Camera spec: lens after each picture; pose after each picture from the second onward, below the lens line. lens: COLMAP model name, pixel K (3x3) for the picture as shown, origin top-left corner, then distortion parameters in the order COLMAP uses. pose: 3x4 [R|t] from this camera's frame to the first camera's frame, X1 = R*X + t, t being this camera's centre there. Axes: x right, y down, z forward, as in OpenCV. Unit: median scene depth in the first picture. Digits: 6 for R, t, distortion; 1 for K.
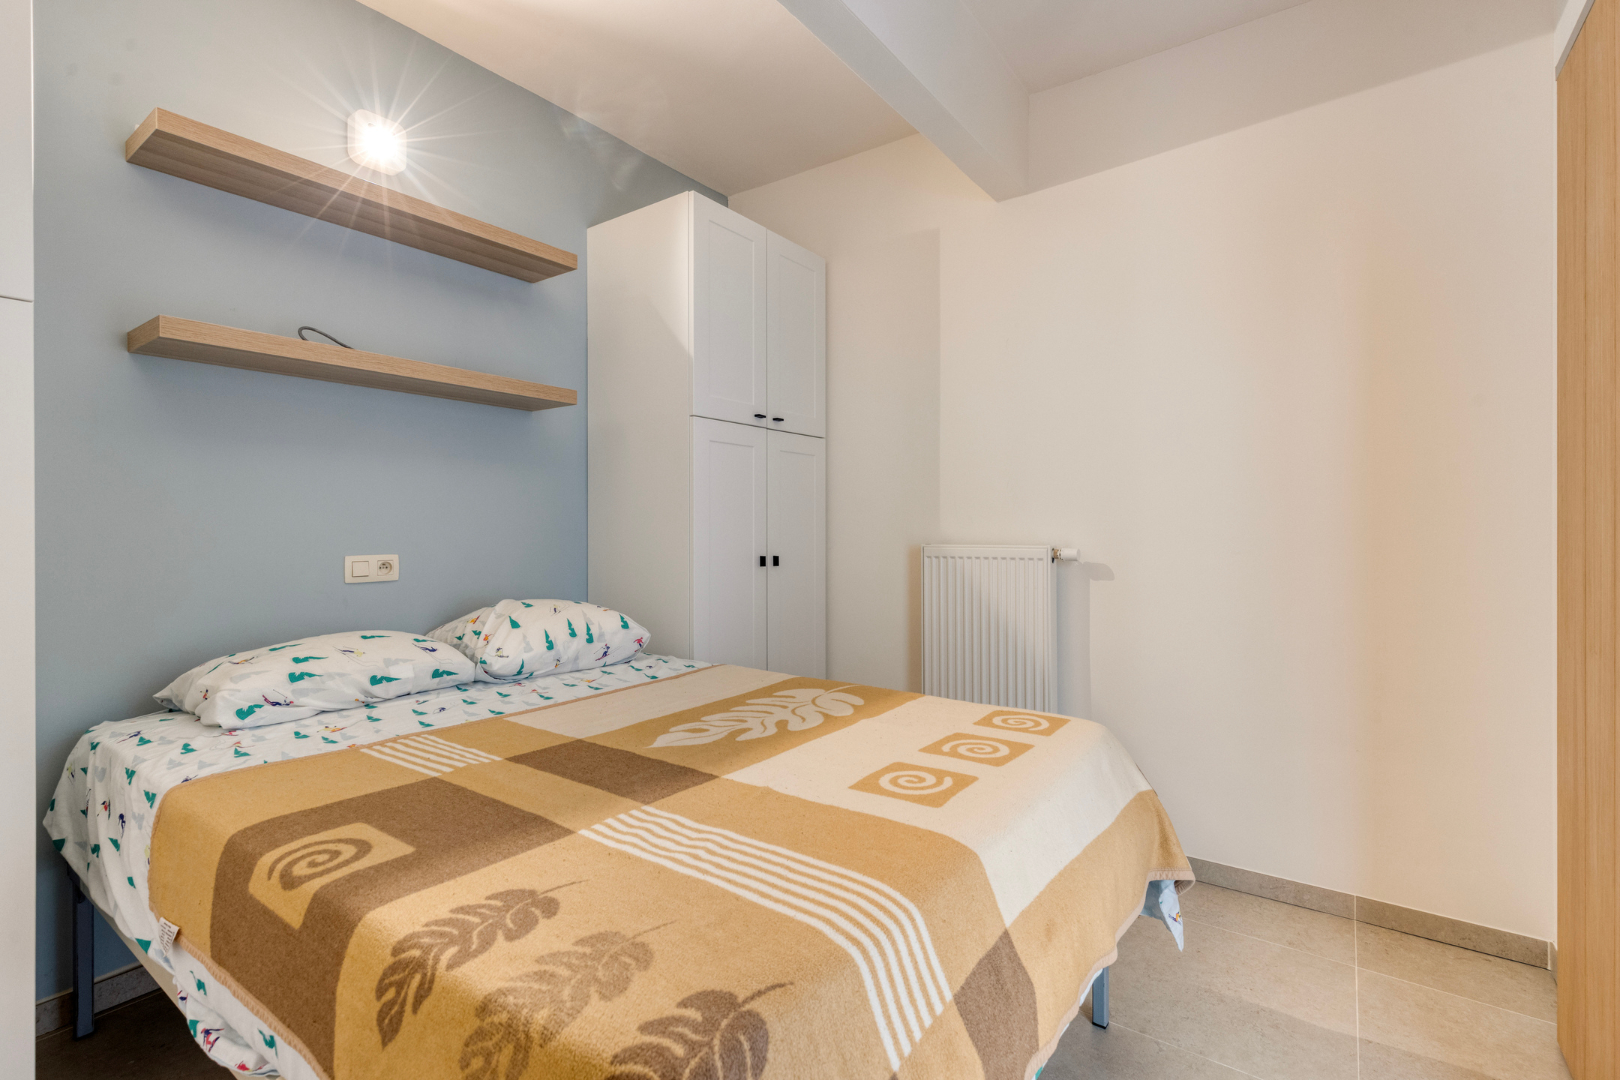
lens RADIAL K [[751.1, 0, 812.8], [0, 751.1, 540.7], [0, 0, 1]] dist [0.020115, 0.000107]
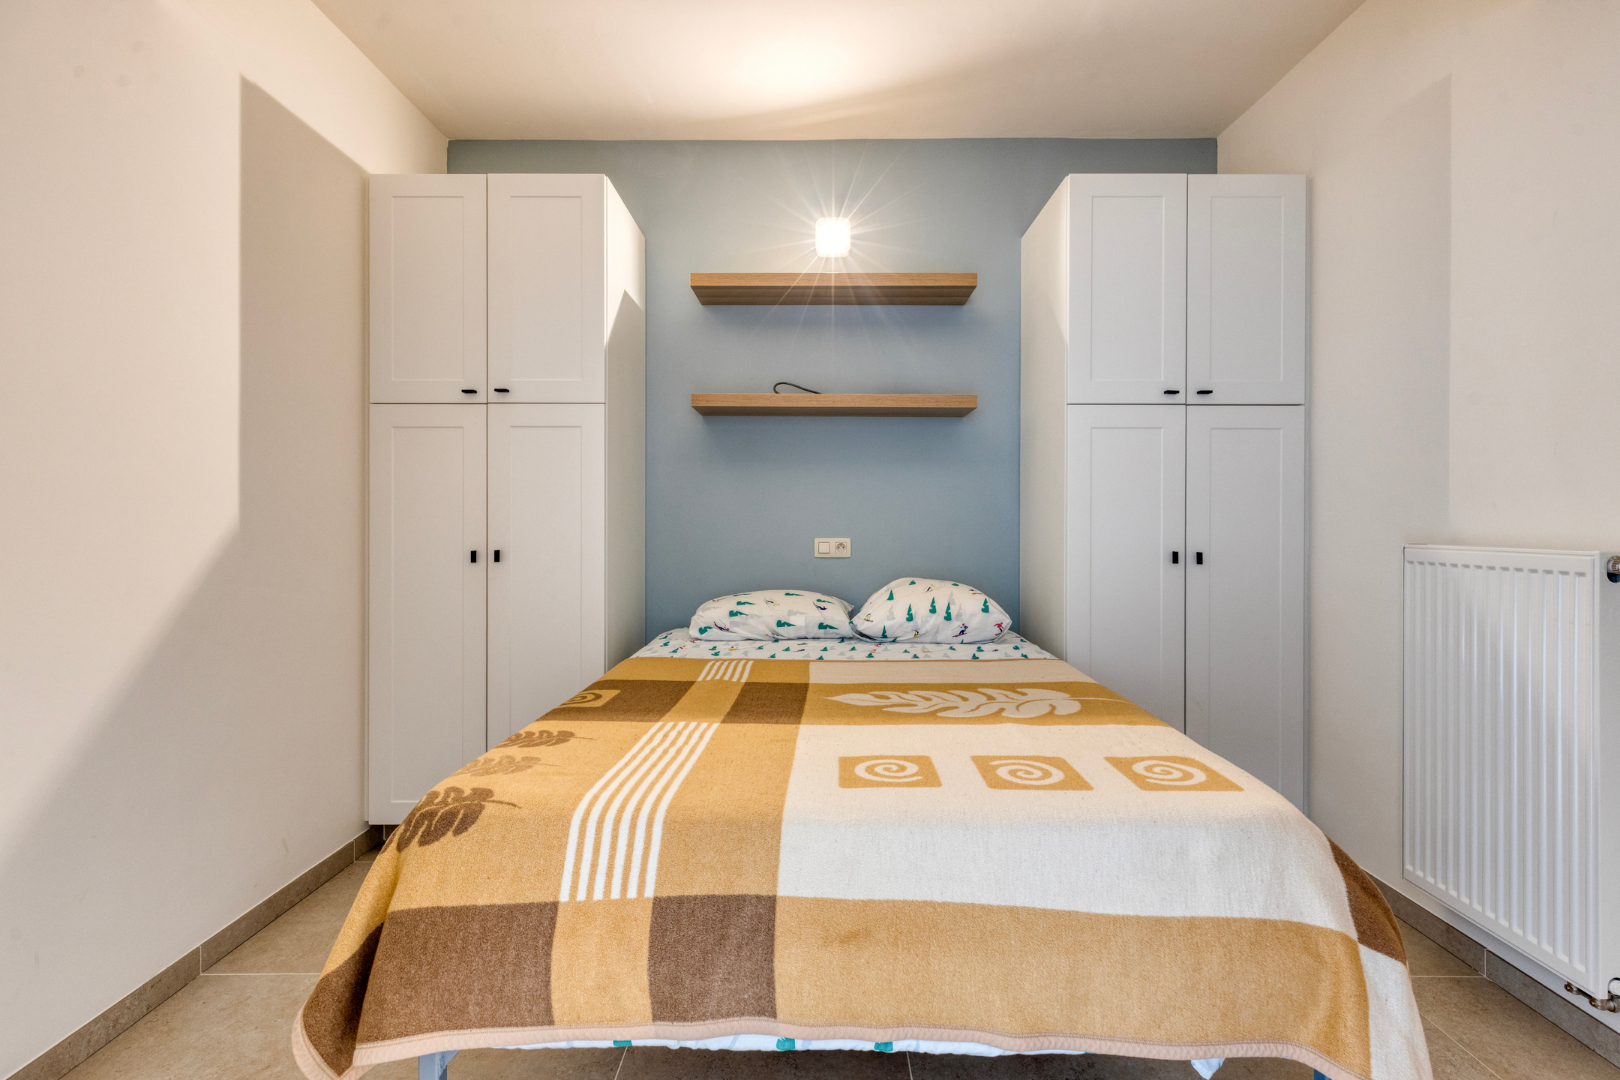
lens RADIAL K [[751.1, 0, 816.7], [0, 751.1, 514.2], [0, 0, 1]] dist [0.020115, 0.000107]
pose [[0.570887, -0.002444, -0.821025, 0.550757], [-0.016869, 0.999750, -0.014706, -0.003898], [0.820855, 0.022246, 0.570703, 0.203304]]
